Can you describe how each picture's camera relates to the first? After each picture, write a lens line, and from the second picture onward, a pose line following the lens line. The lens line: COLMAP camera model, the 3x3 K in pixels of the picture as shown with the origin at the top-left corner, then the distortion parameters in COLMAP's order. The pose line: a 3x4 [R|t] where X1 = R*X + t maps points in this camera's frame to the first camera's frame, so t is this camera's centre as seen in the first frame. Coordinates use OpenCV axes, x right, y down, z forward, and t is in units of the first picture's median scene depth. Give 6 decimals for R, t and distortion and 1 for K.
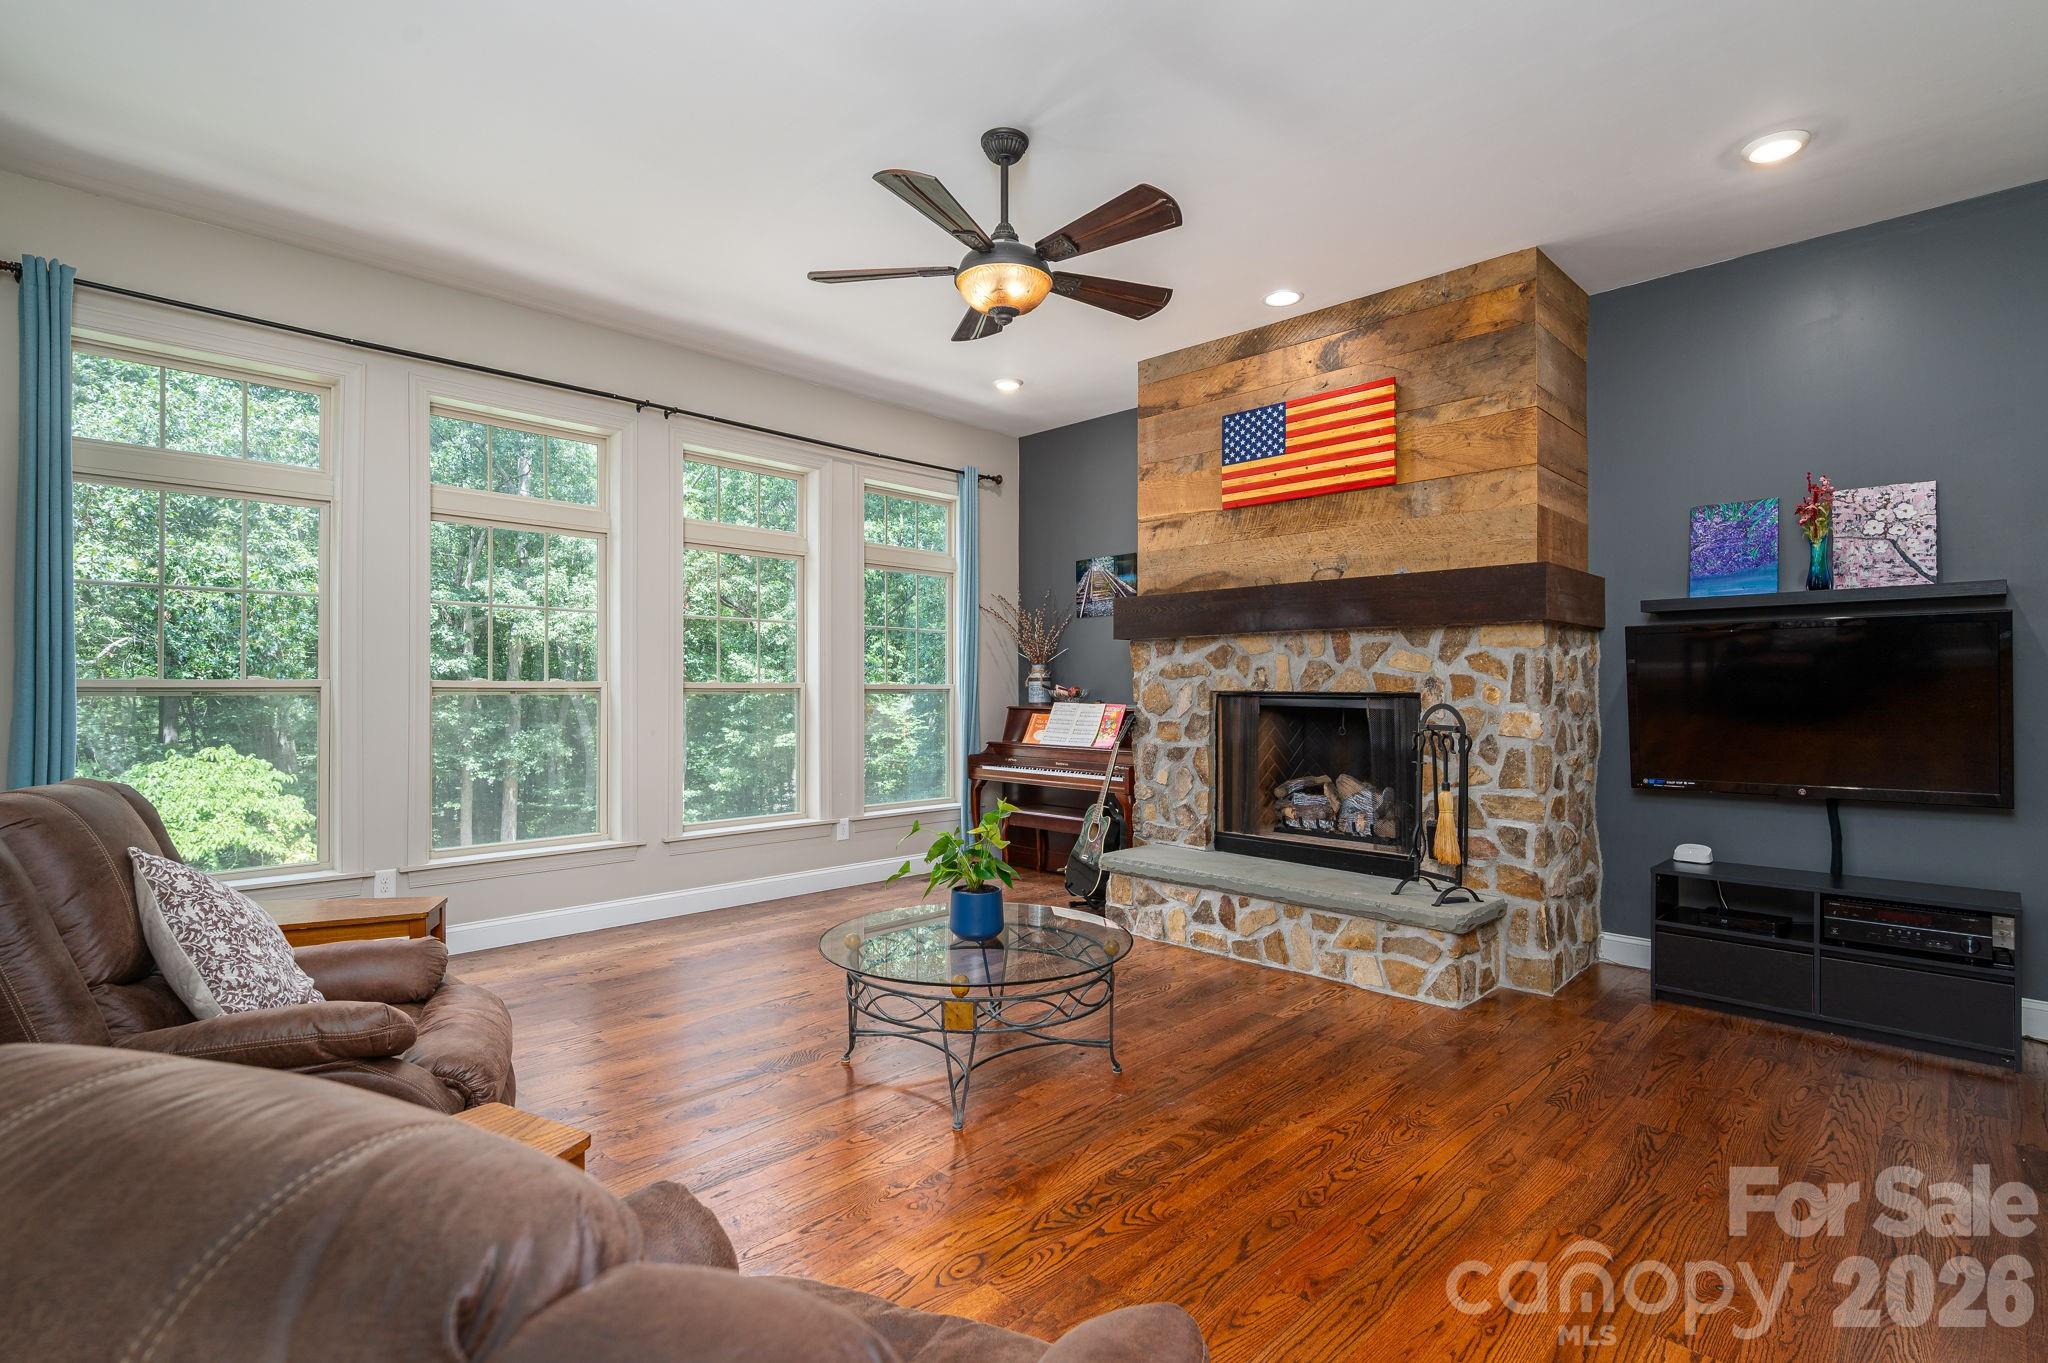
lens RADIAL K [[974.2, 0, 1019.9], [0, 974.2, 685.8], [0, 0, 1]] dist [0.006196, 0.000062]
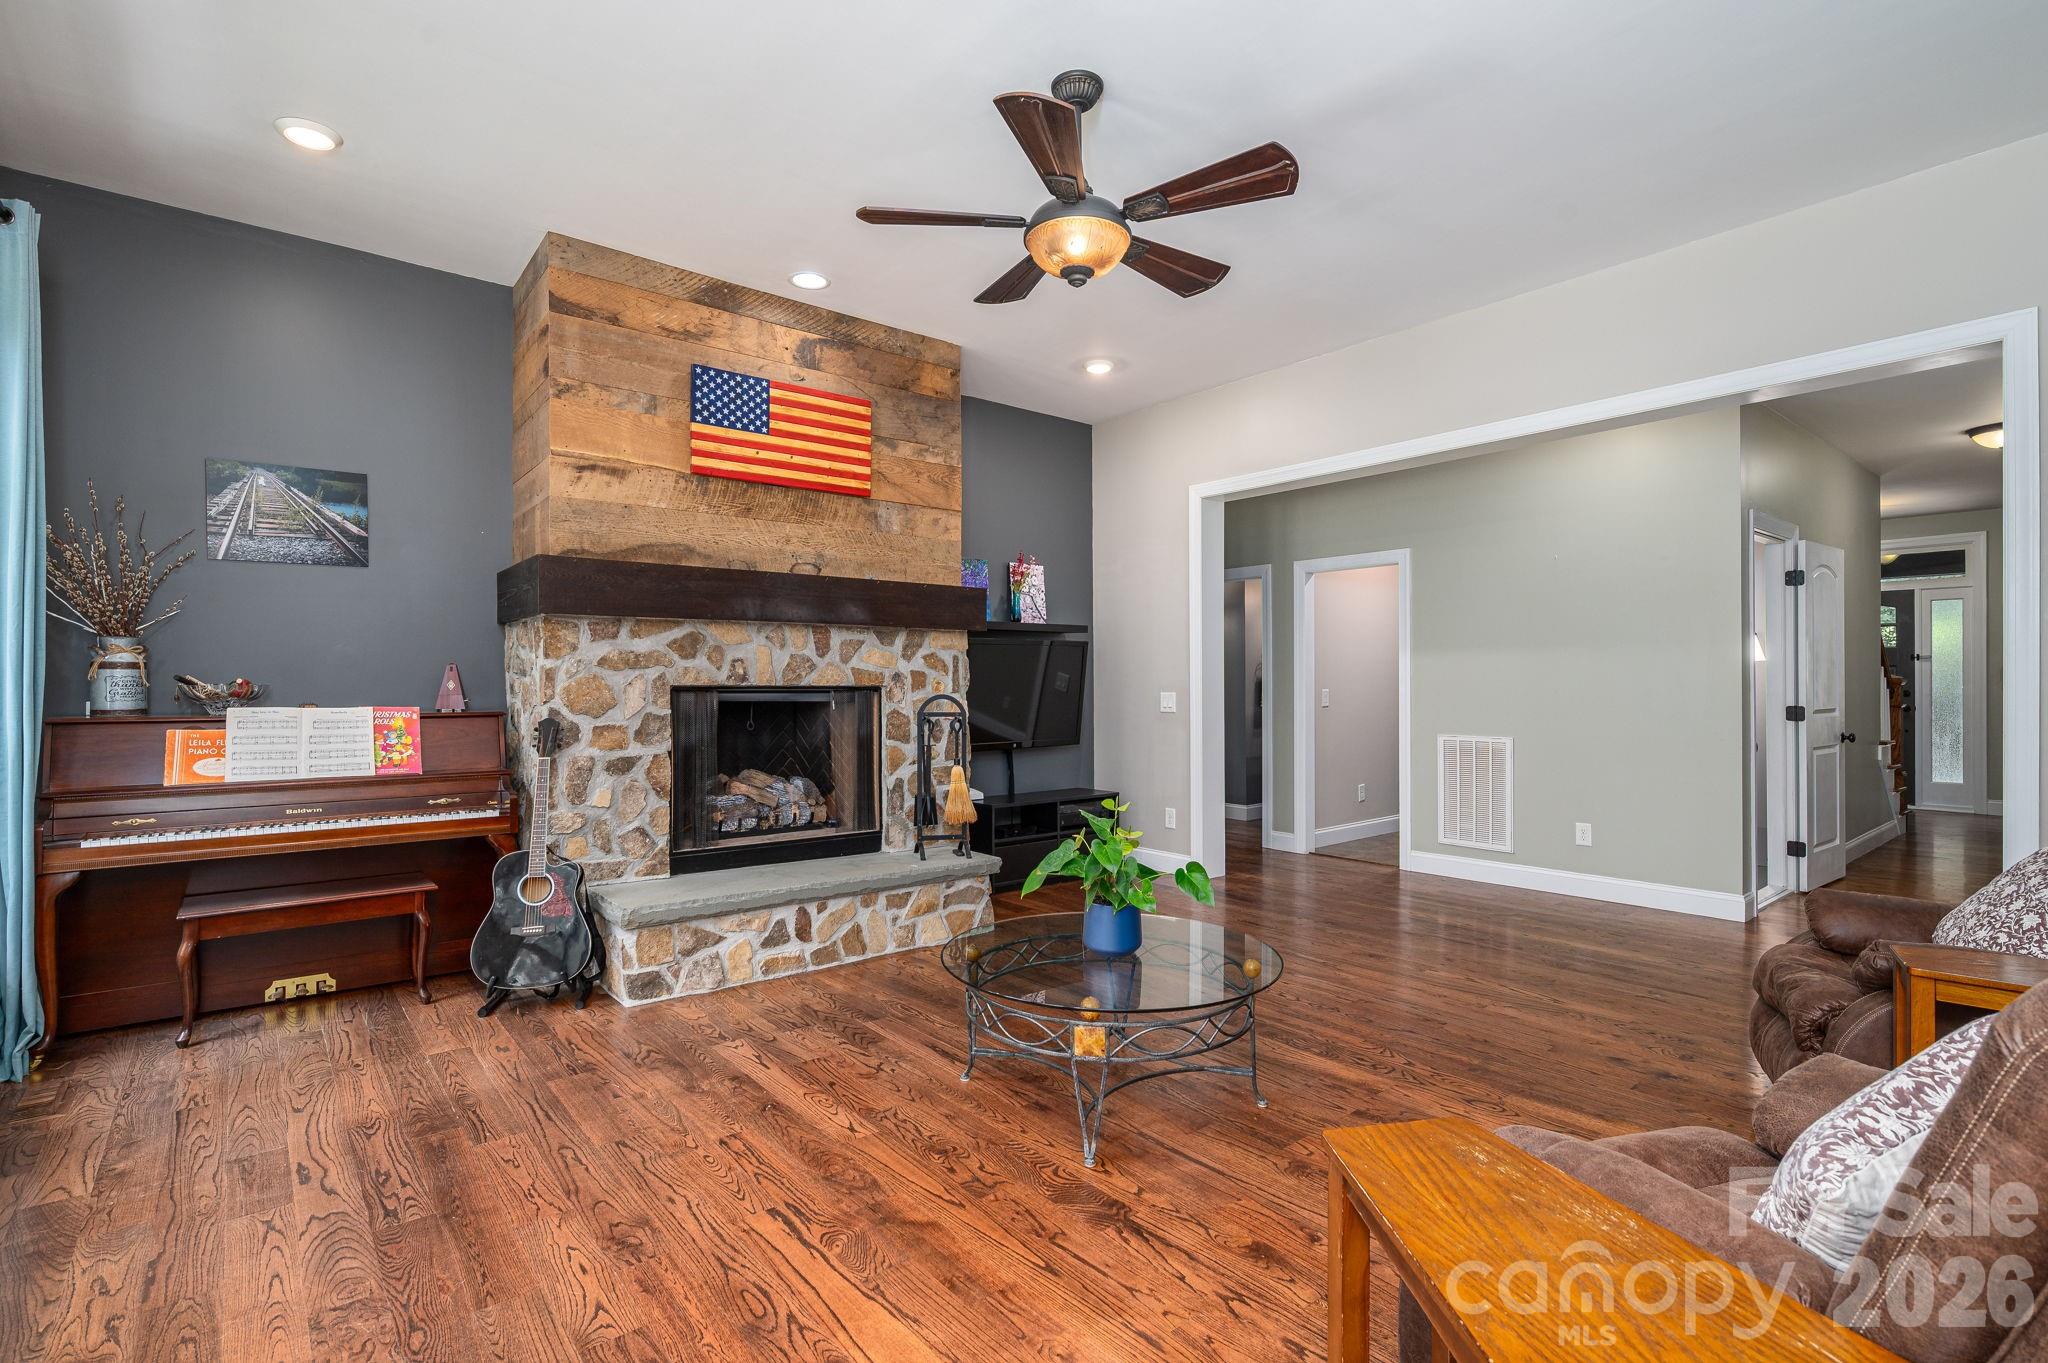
lens RADIAL K [[974.2, 0, 1019.5], [0, 974.2, 679.7], [0, 0, 1]] dist [0.006196, 0.000062]
pose [[0.102682, 0.001485, 0.994713, -0.654482], [-0.002860, 0.999995, -0.001198, 0.000785], [-0.994710, -0.002722, 0.102686, 0.667929]]
